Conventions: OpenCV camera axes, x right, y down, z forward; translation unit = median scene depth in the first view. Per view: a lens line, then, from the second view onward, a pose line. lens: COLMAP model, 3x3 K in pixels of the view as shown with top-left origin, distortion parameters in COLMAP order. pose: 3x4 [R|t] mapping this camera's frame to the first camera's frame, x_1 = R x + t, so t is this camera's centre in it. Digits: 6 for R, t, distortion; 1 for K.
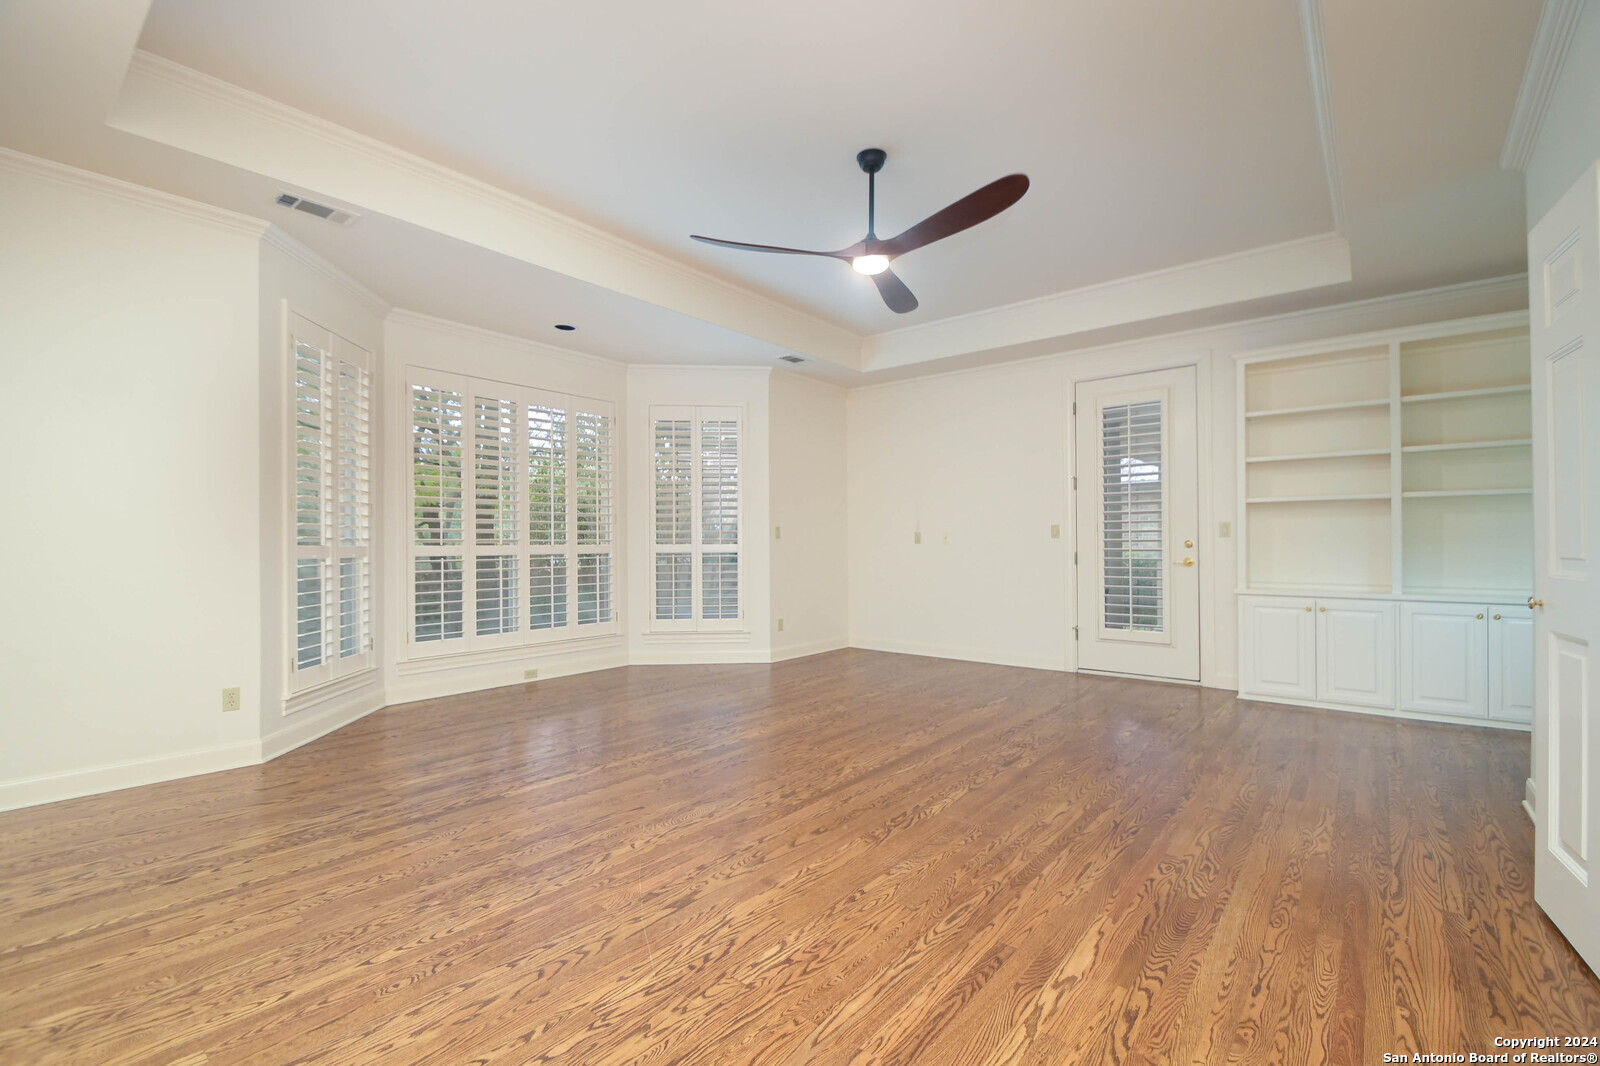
lens RADIAL K [[703.6, 0, 797.5], [0, 703.6, 540.2], [0, 0, 1]] dist [0.000322, -0.000074]
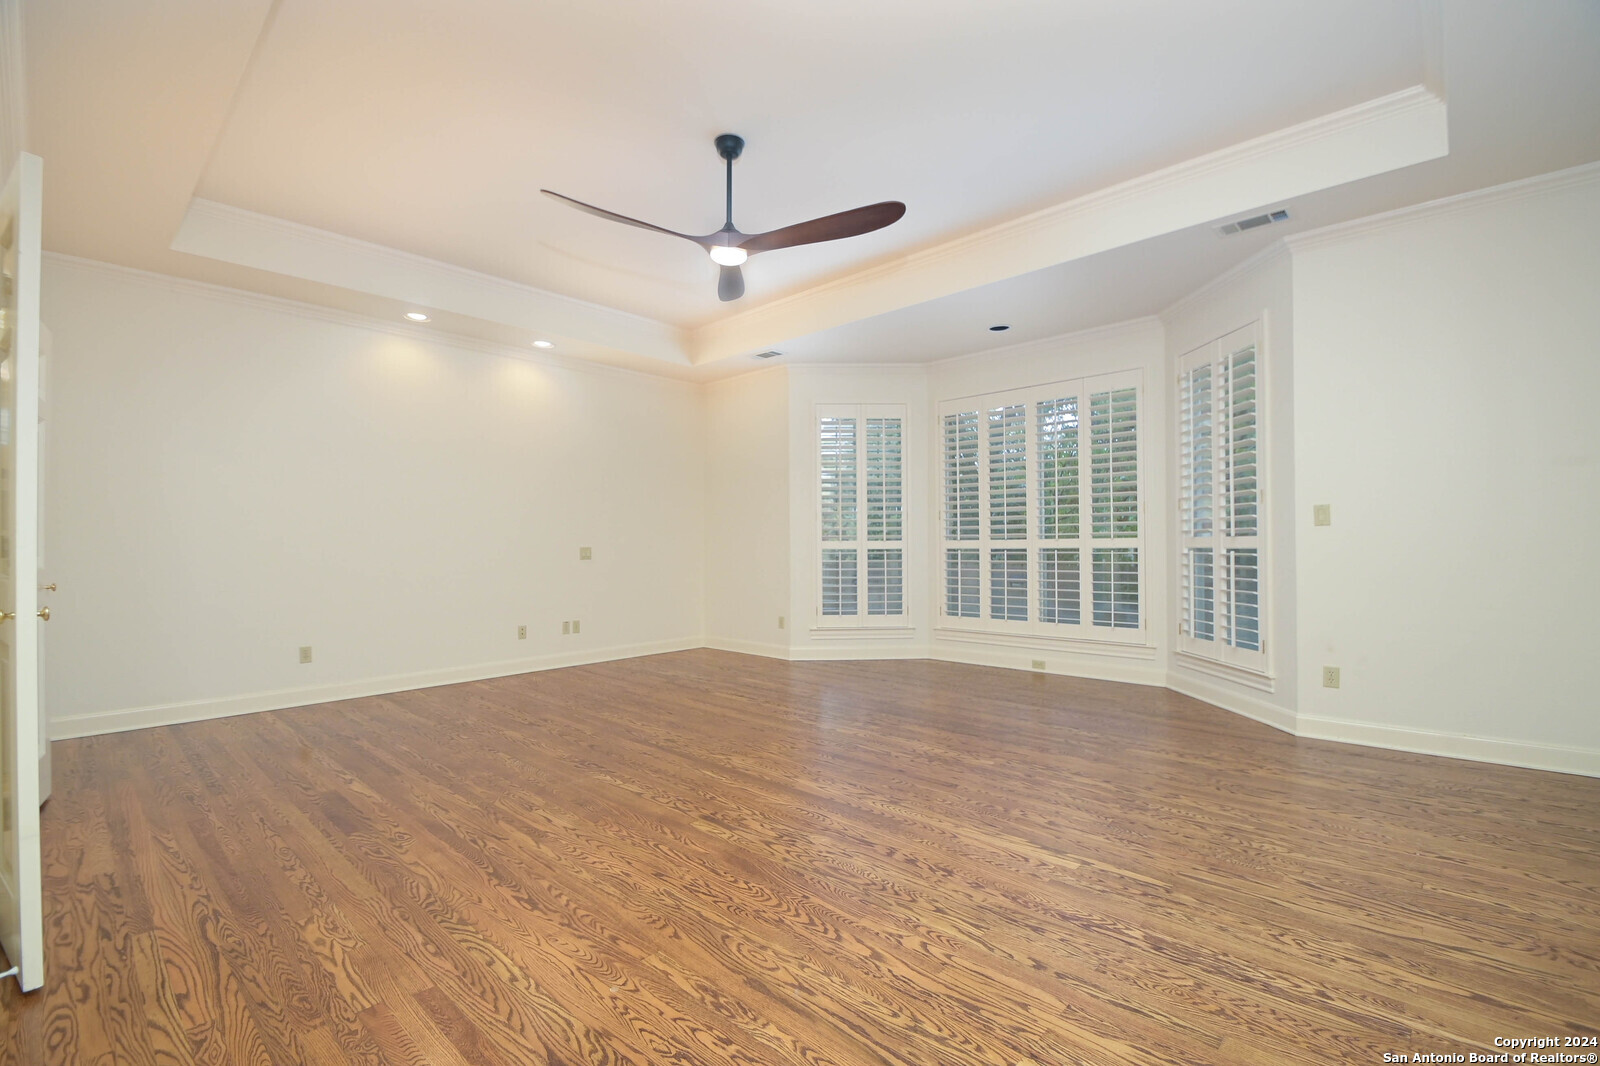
lens RADIAL K [[703.6, 0, 797.5], [0, 703.6, 540.2], [0, 0, 1]] dist [0.000322, -0.000074]
pose [[-0.060447, -0.000523, -0.998171, 1.245683], [0.014067, 0.999900, -0.001375, 0.009441], [0.998072, -0.014125, -0.060434, 1.327187]]
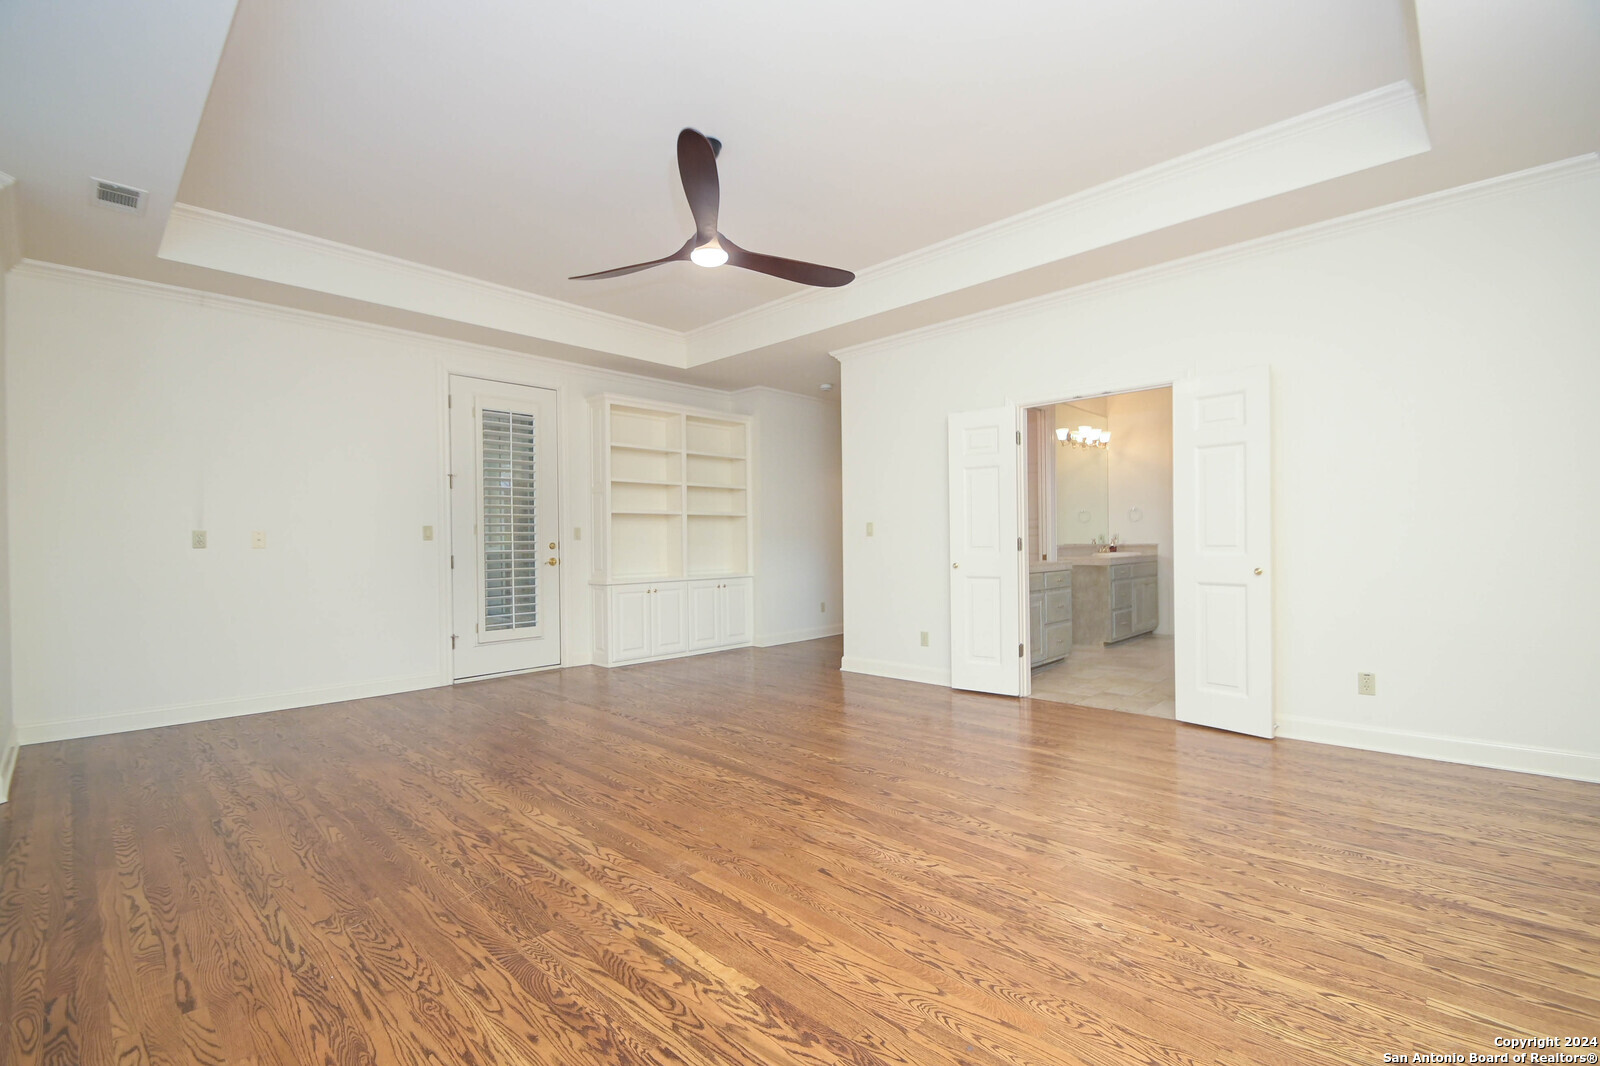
lens RADIAL K [[703.6, 0, 797.5], [0, 703.6, 540.2], [0, 0, 1]] dist [0.000322, -0.000074]
pose [[0.073310, 0.005588, 0.997294, -0.991850], [0.003929, 0.999975, -0.005891, 0.008488], [-0.997301, 0.004351, 0.073286, 0.935000]]
